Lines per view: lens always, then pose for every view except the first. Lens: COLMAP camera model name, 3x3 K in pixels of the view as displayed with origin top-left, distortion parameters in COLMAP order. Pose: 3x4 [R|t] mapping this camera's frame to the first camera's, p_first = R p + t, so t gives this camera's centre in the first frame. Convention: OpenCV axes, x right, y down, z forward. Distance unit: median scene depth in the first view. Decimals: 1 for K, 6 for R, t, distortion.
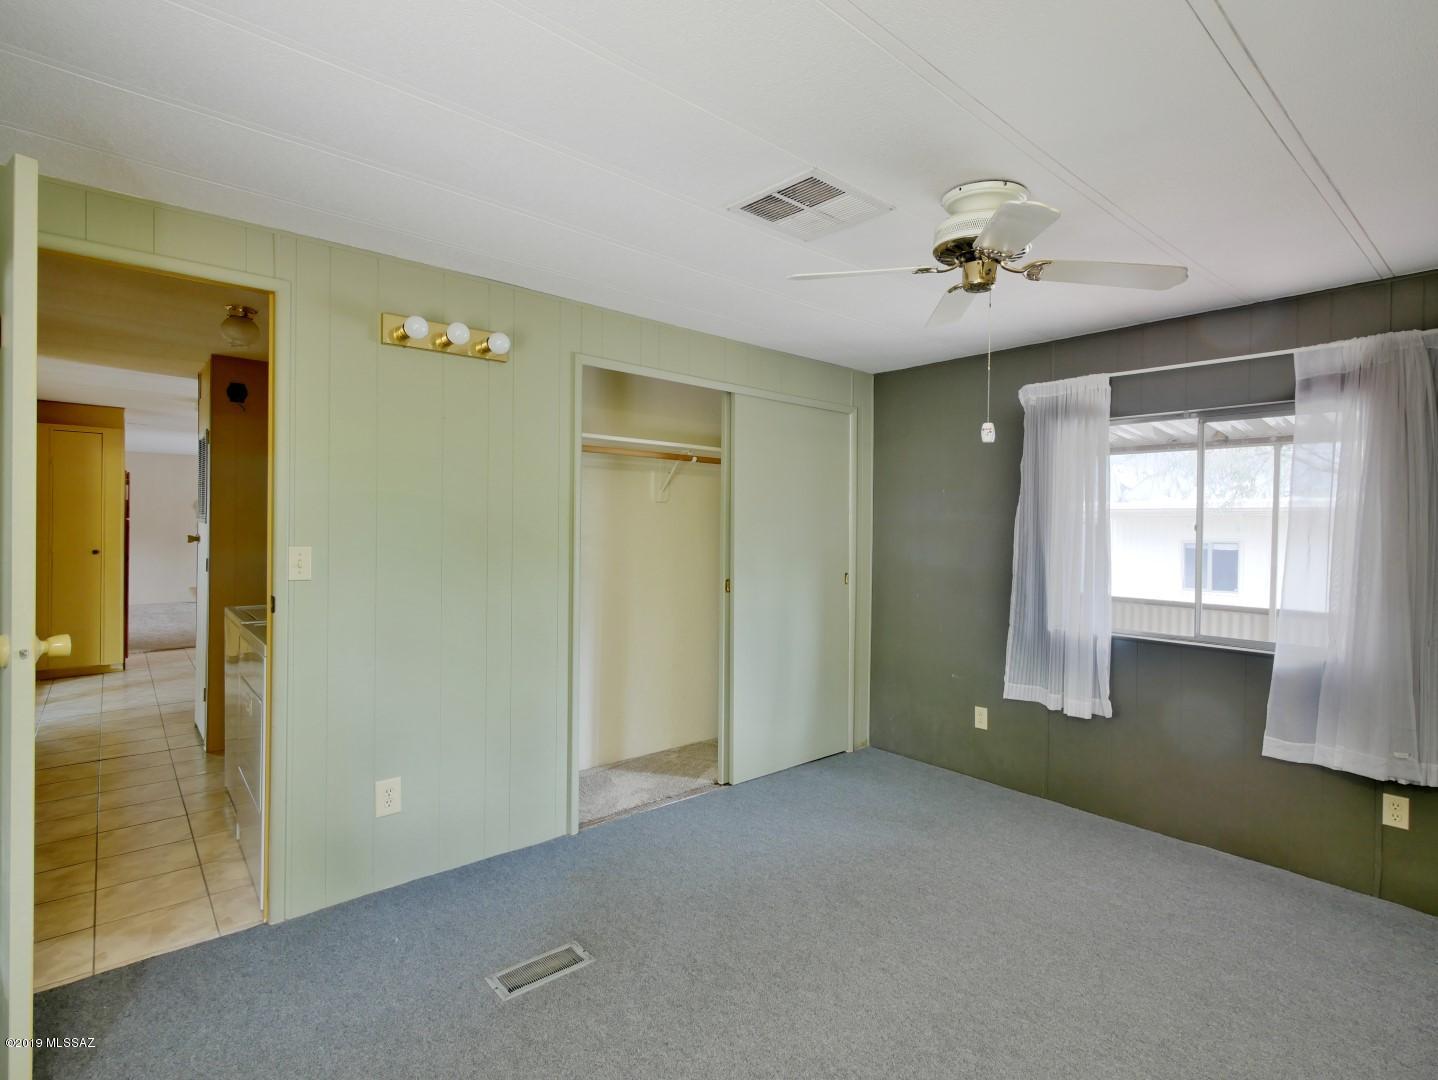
lens RADIAL K [[773.2, 0, 722.4], [0, 773.2, 530.9], [0, 0, 1]] dist [-0.002126, 0.000849]
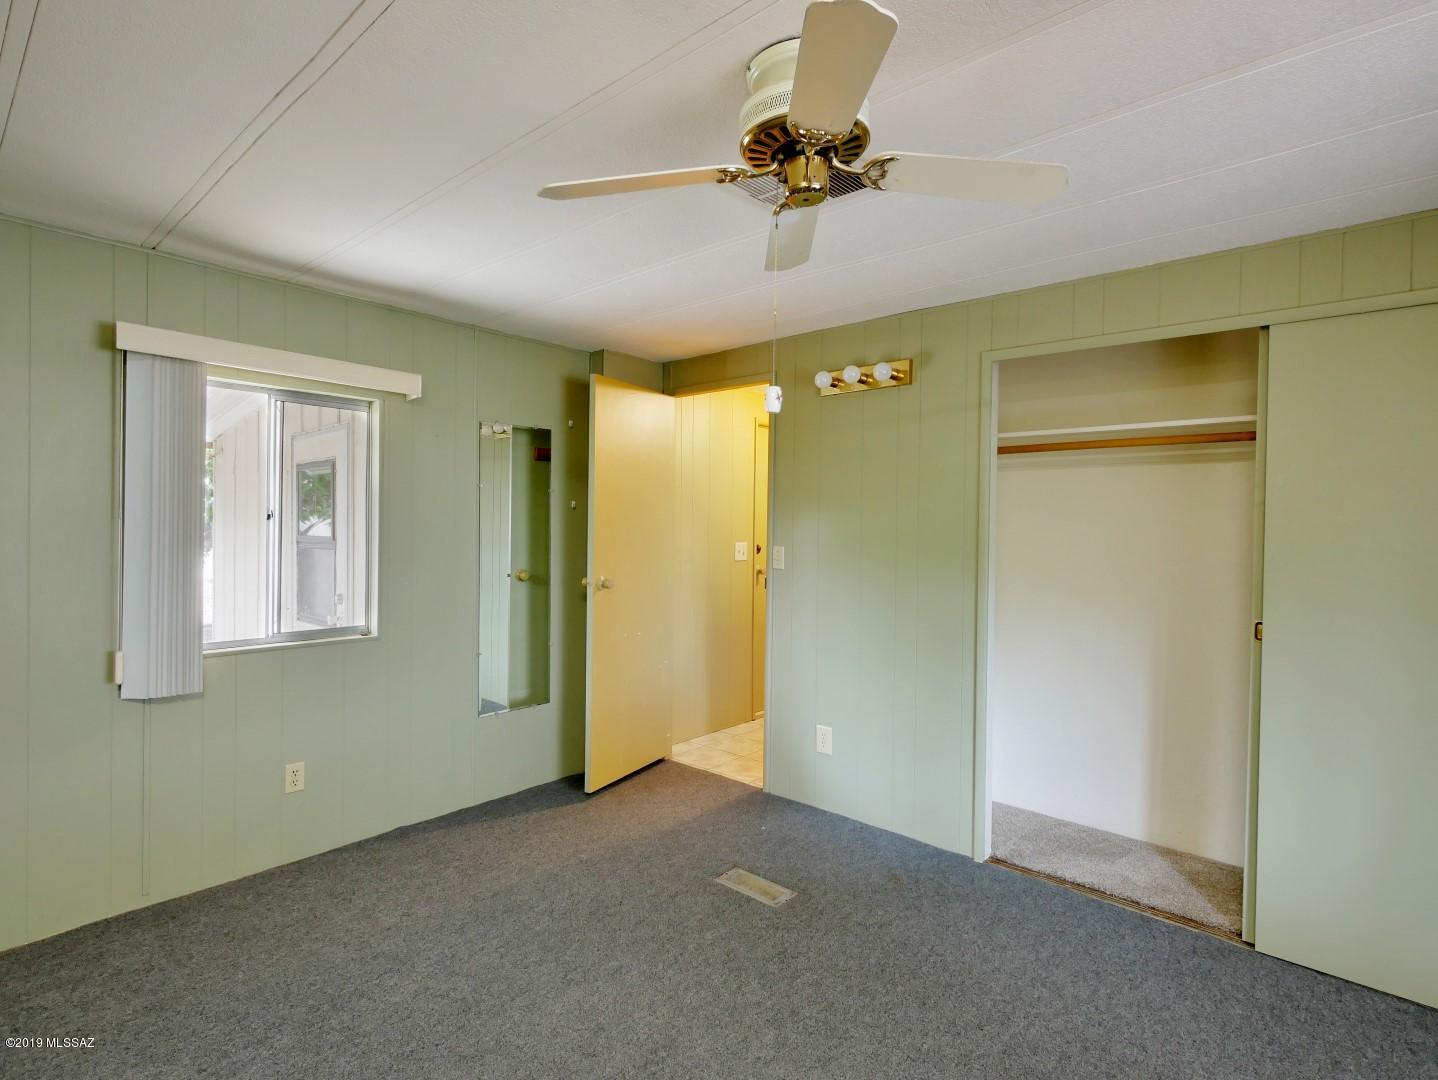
lens RADIAL K [[773.2, 0, 722.4], [0, 773.2, 530.9], [0, 0, 1]] dist [-0.002126, 0.000849]
pose [[0.060216, -0.009951, -0.998136, 0.798483], [-0.024823, 0.999626, -0.011463, 0.009329], [0.997877, 0.025467, 0.059946, 0.679915]]
